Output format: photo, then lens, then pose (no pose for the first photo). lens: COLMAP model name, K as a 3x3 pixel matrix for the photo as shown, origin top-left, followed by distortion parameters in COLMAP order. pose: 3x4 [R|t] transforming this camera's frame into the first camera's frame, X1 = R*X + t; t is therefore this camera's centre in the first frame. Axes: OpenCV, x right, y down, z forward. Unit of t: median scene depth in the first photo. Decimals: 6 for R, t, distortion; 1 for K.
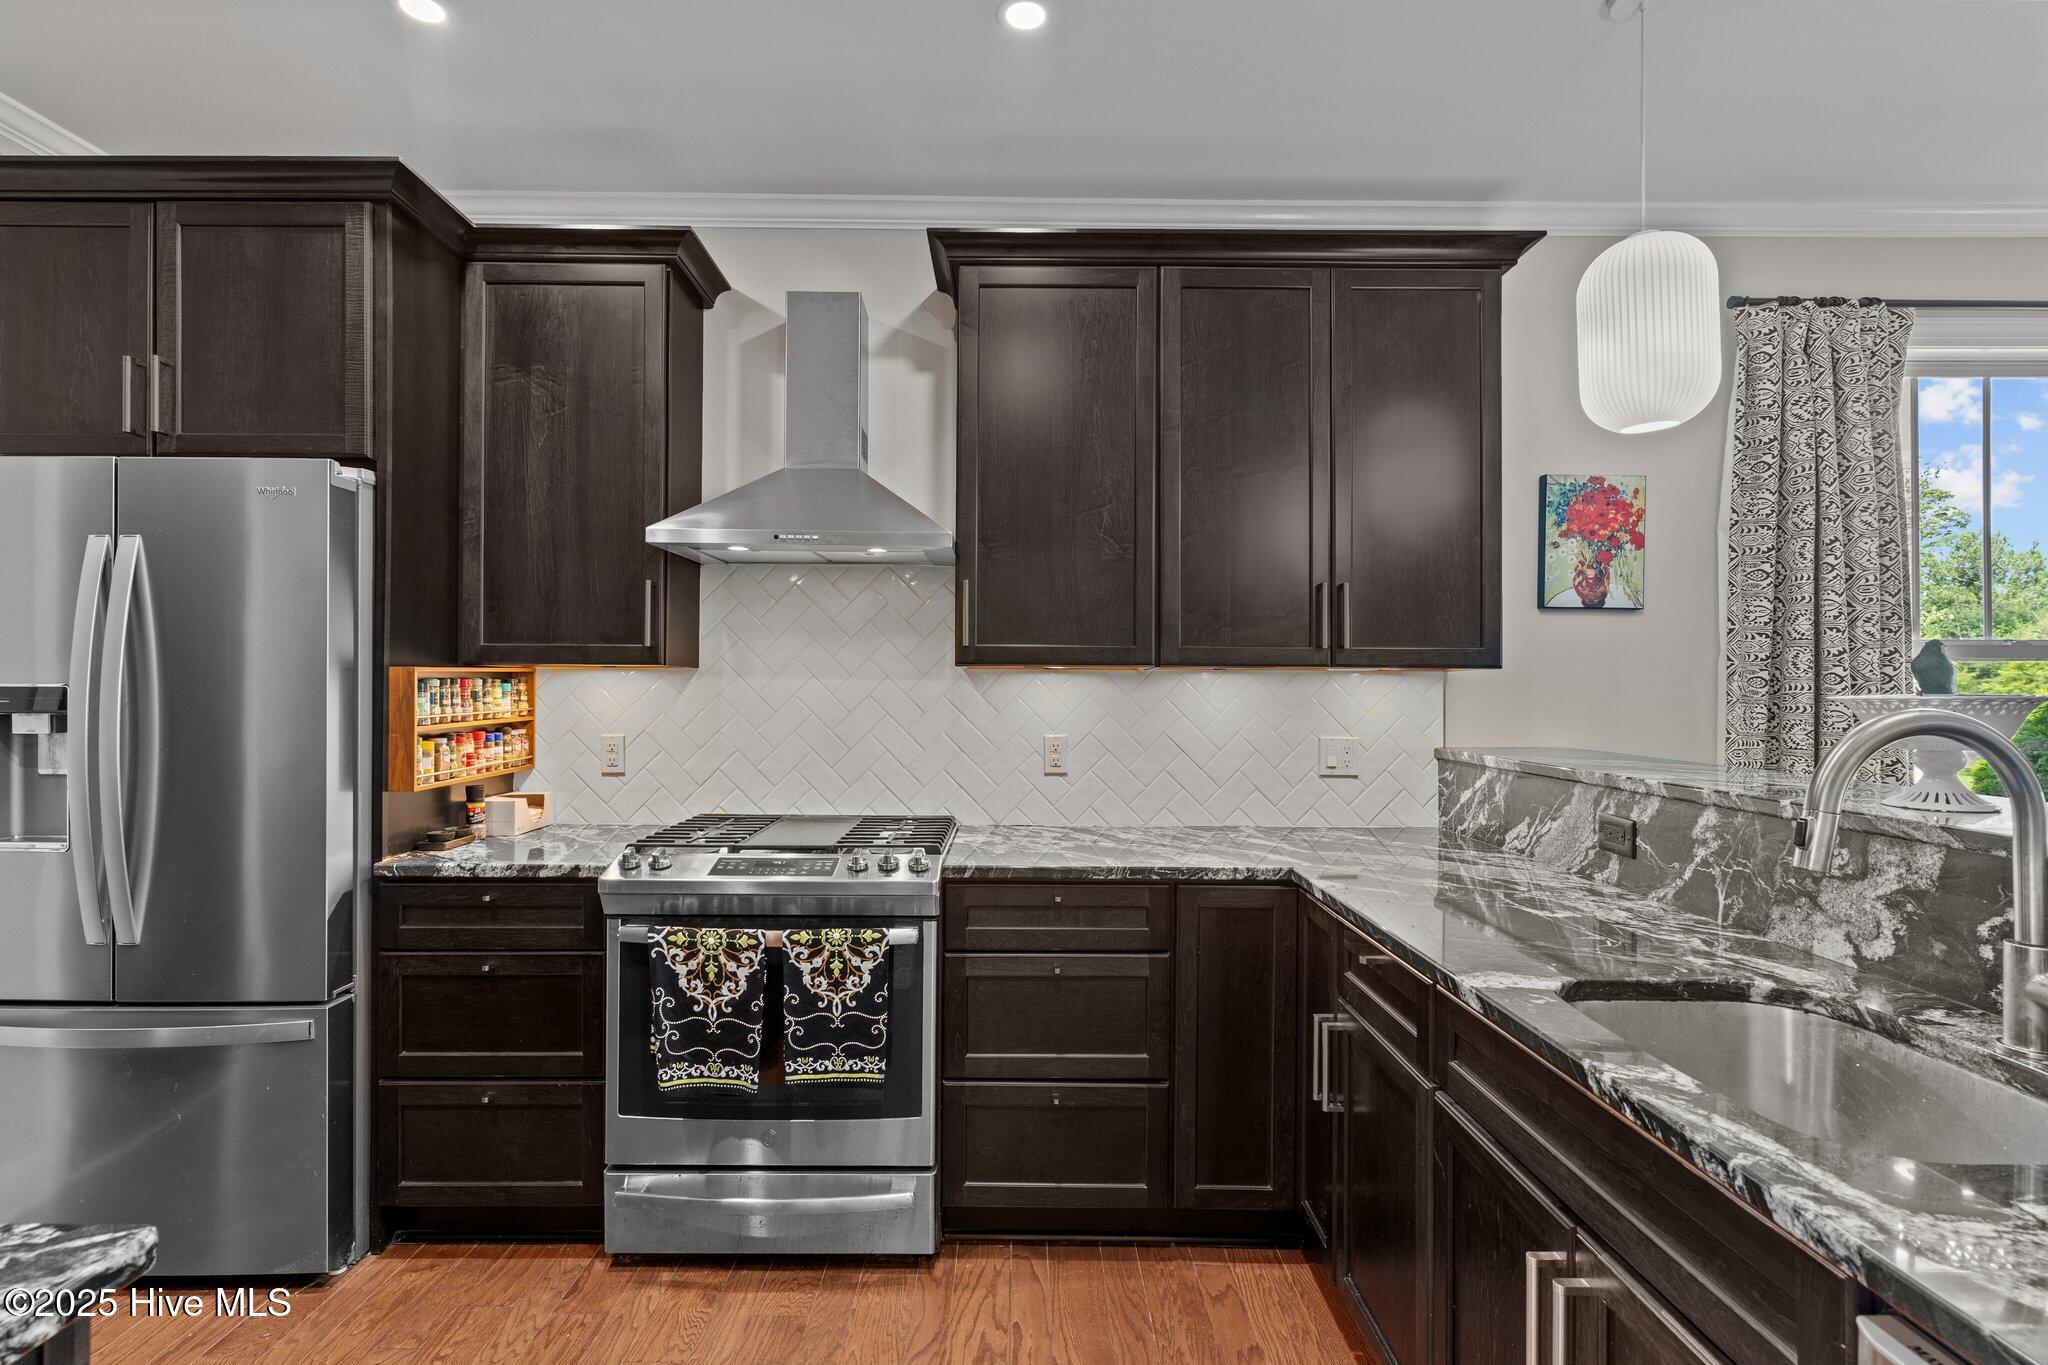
lens RADIAL K [[980.1, 0, 1025.5], [0, 980.1, 677.3], [0, 0, 1]] dist [0.001791, -0.000151]
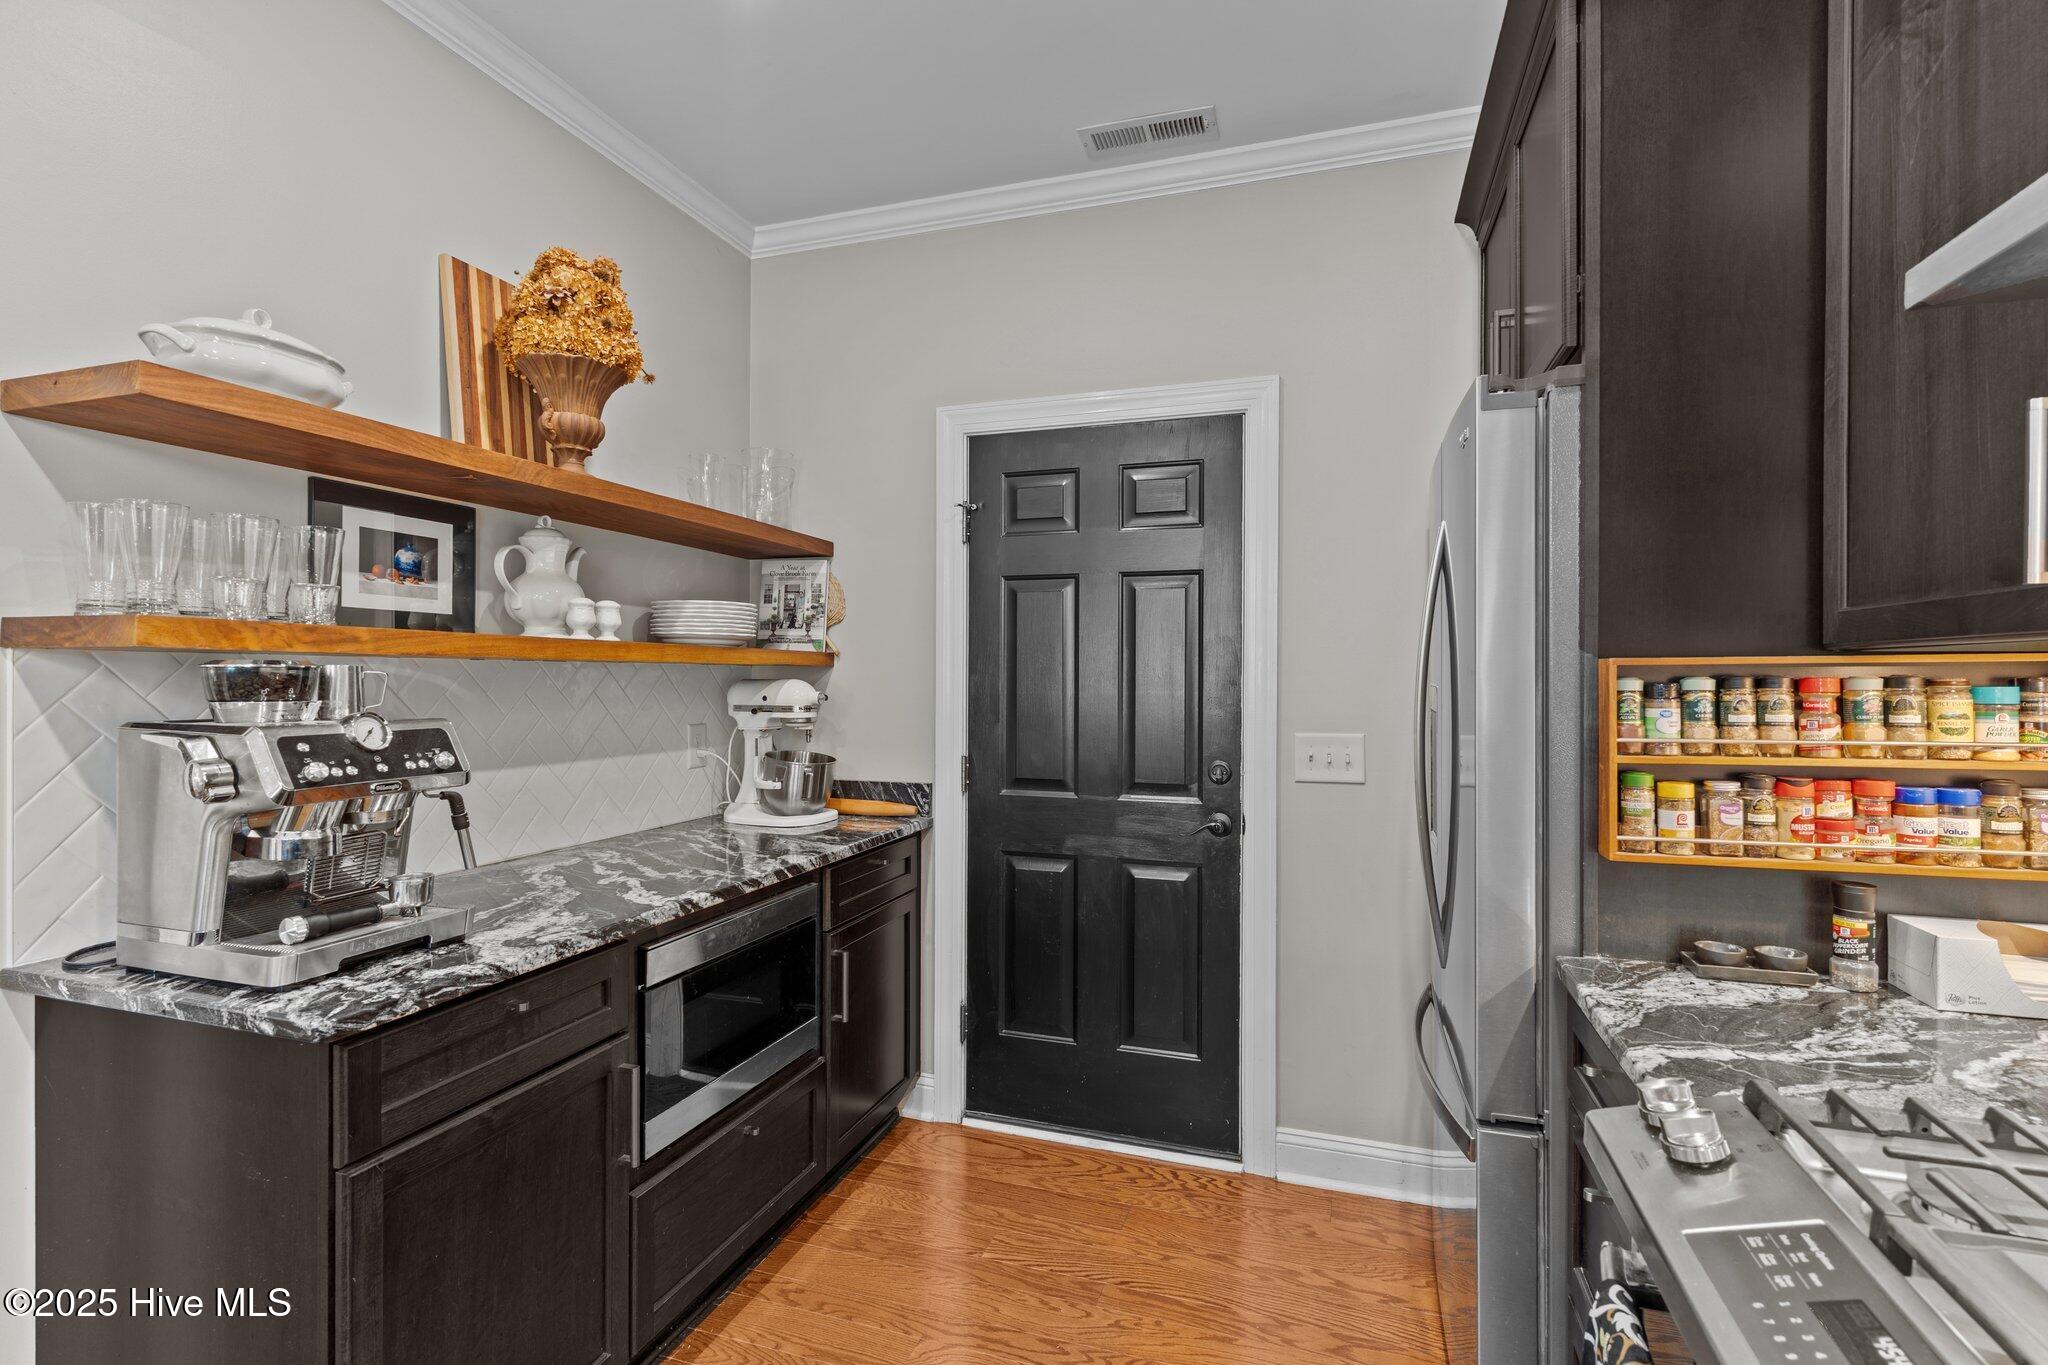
lens RADIAL K [[980.1, 0, 1025.6], [0, 980.1, 686.4], [0, 0, 1]] dist [0.001791, -0.000151]
pose [[-0.314753, -0.008488, -0.949136, 0.074769], [-0.003637, 0.999963, -0.007737, 0.012889], [0.949167, 0.001017, -0.314772, 0.794414]]
